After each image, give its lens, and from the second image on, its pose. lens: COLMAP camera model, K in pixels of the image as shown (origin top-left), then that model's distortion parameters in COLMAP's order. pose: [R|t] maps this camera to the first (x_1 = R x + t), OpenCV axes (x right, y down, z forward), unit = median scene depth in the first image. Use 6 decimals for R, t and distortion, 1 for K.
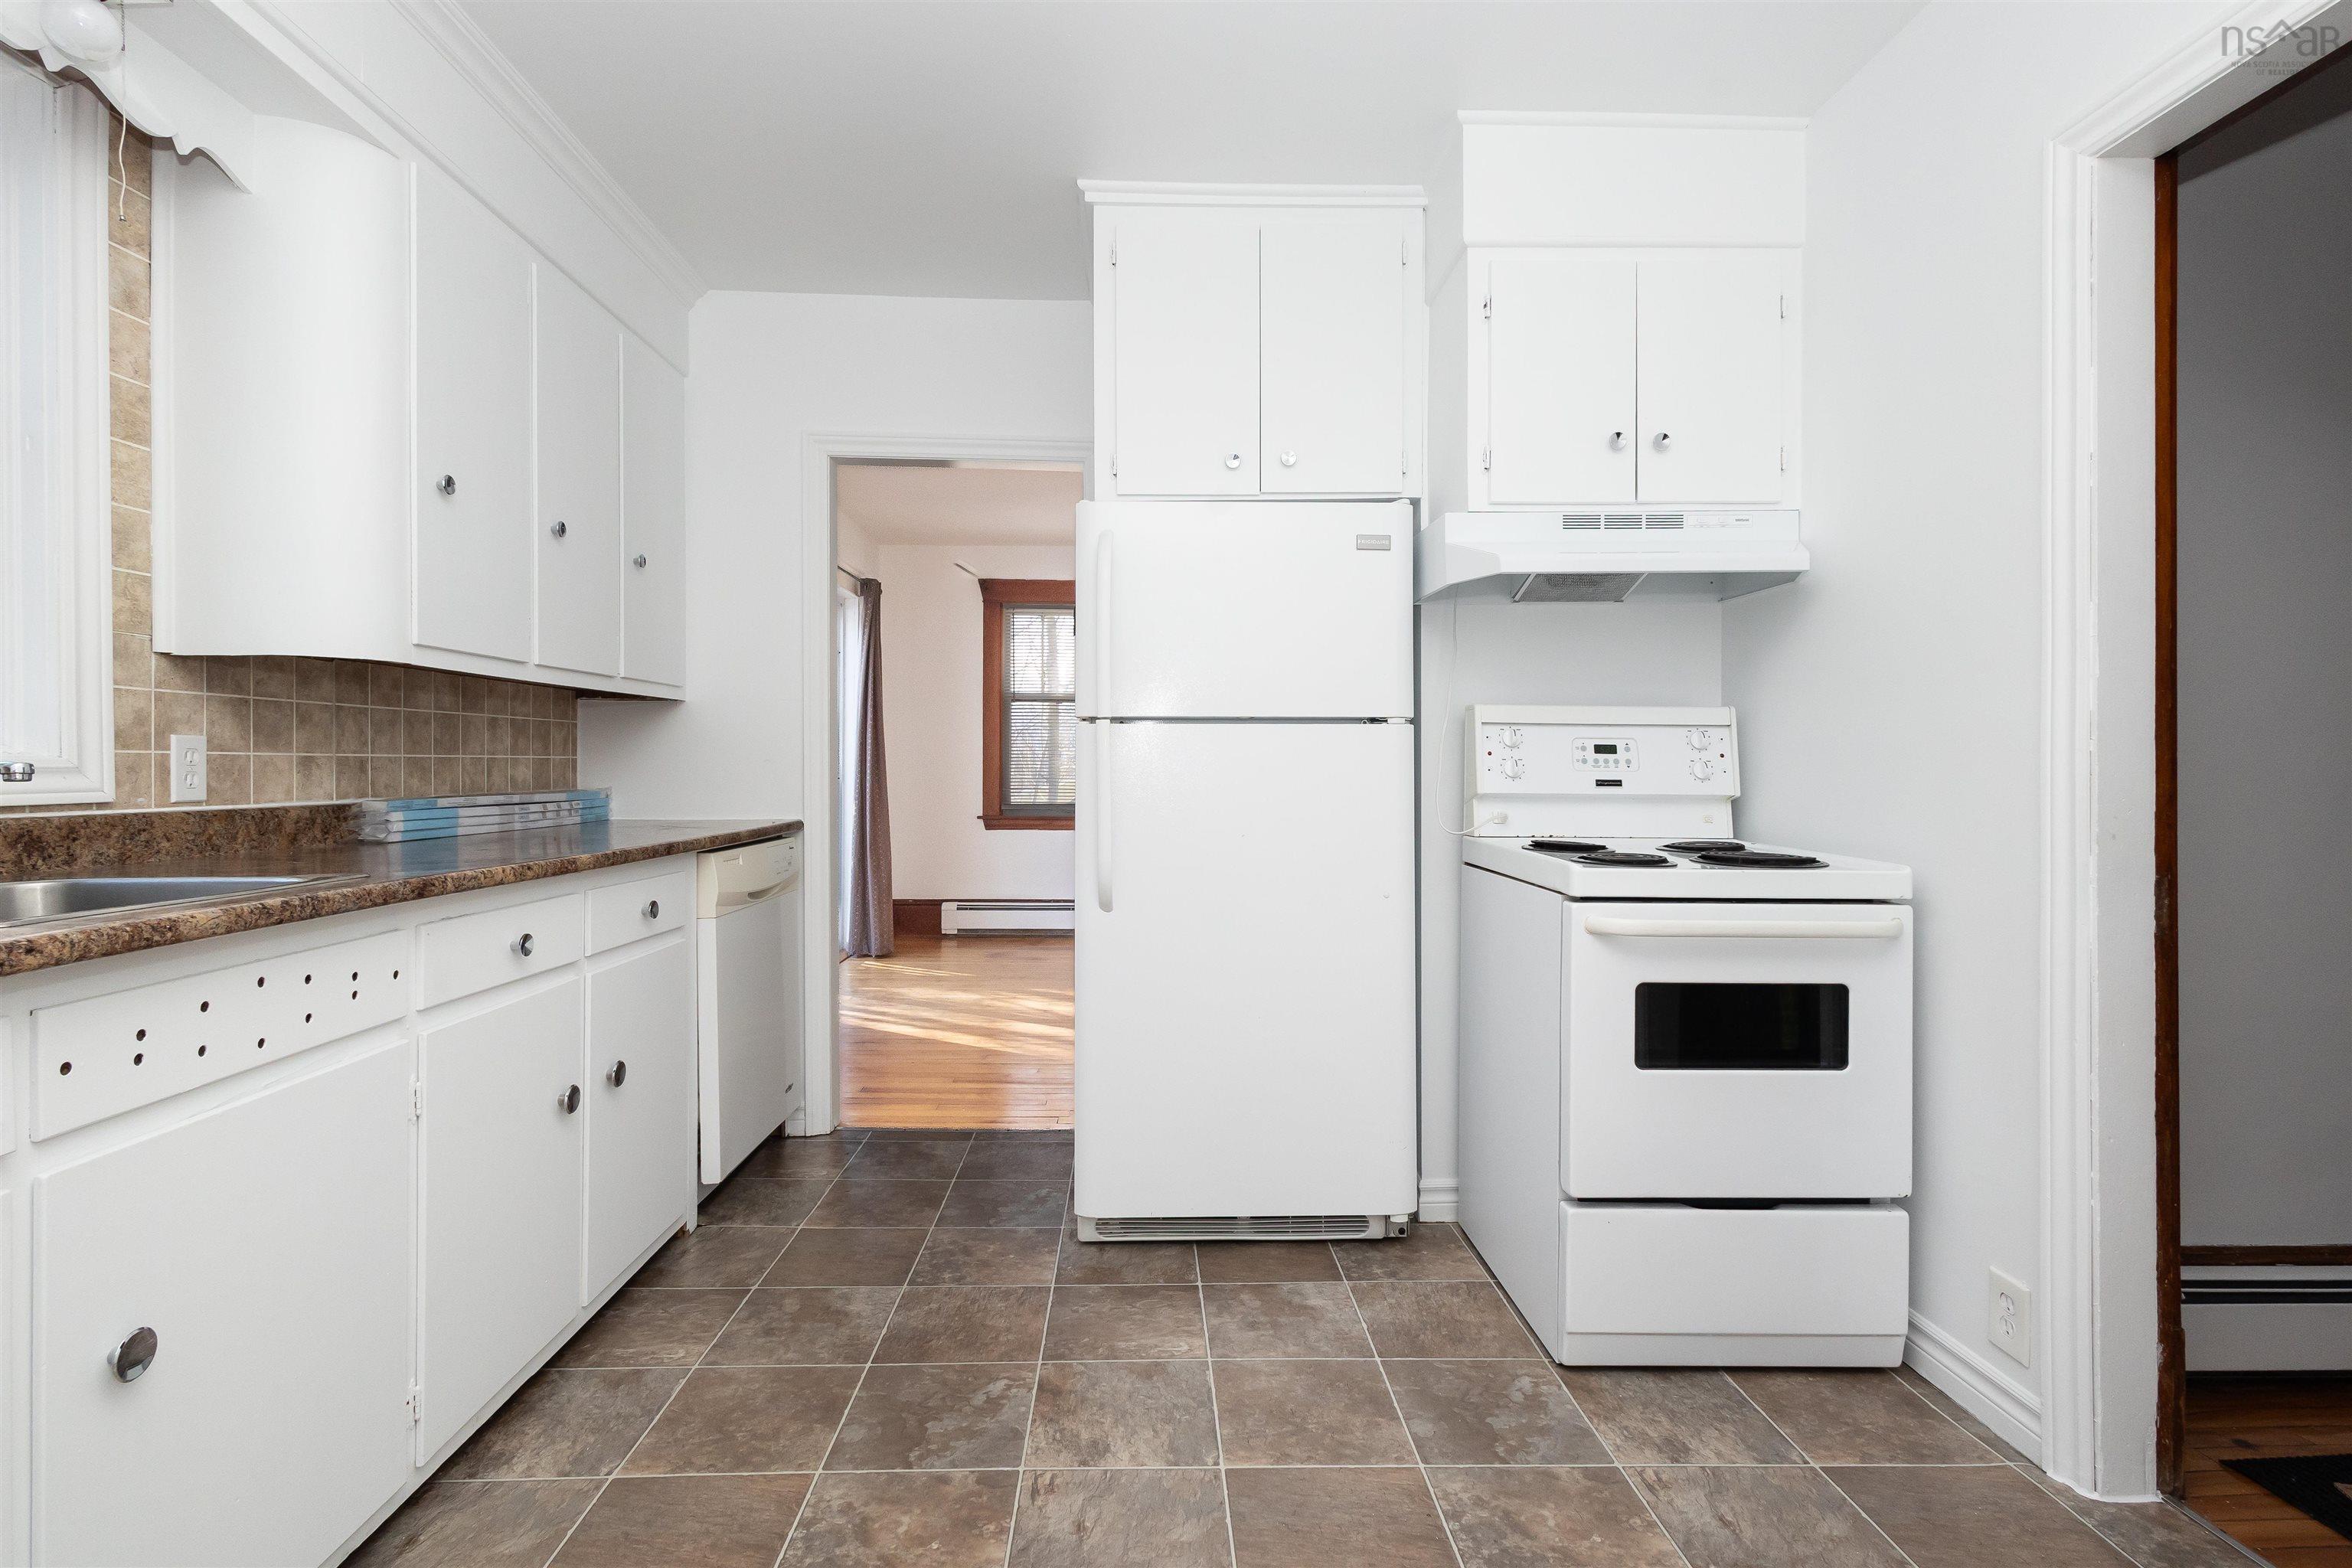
lens RADIAL K [[1111.0, 0, 1176.0], [0, 1111.0, 784.0], [0, 0, 1]] dist [0.029204, -0.000160]
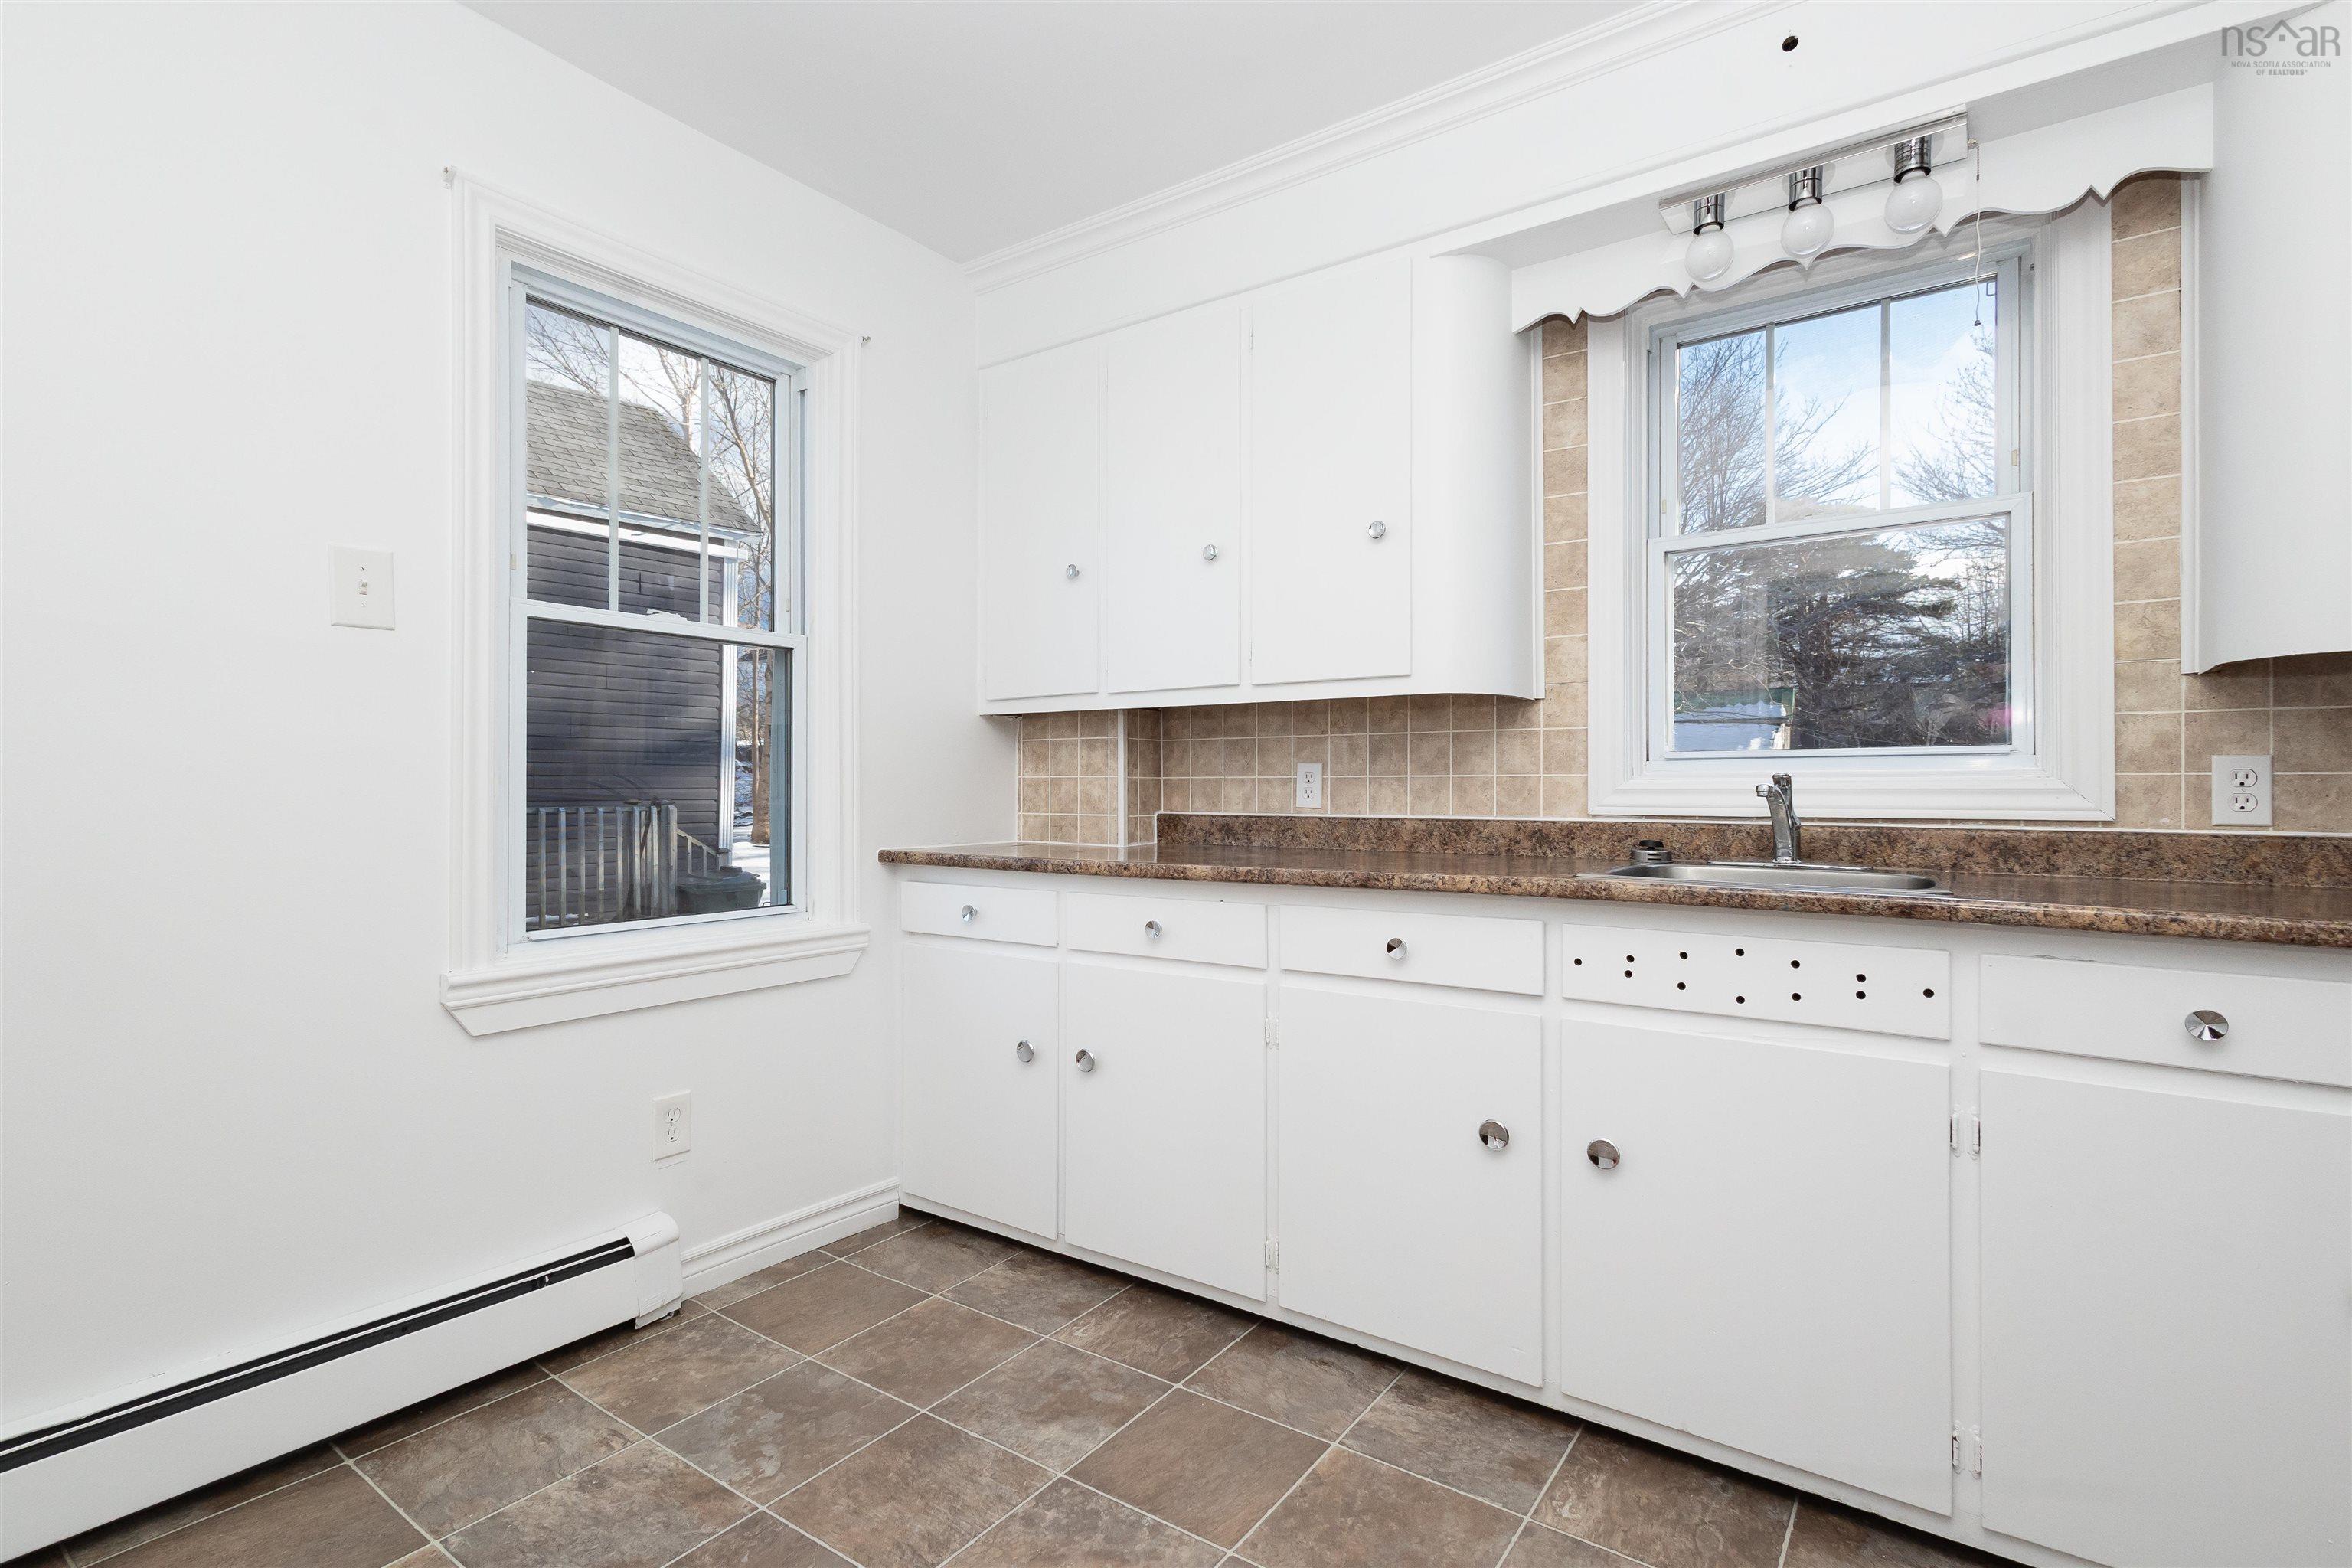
lens RADIAL K [[1097.0, 0, 1186.0], [0, 1097.0, 773.5], [0, 0, 1]] dist [0.001954, 0.000232]
pose [[-0.593621, -0.015225, -0.804601, 0.407950], [-0.017972, 0.999822, -0.005659, -0.006945], [0.804544, 0.011101, -0.593789, 0.881435]]
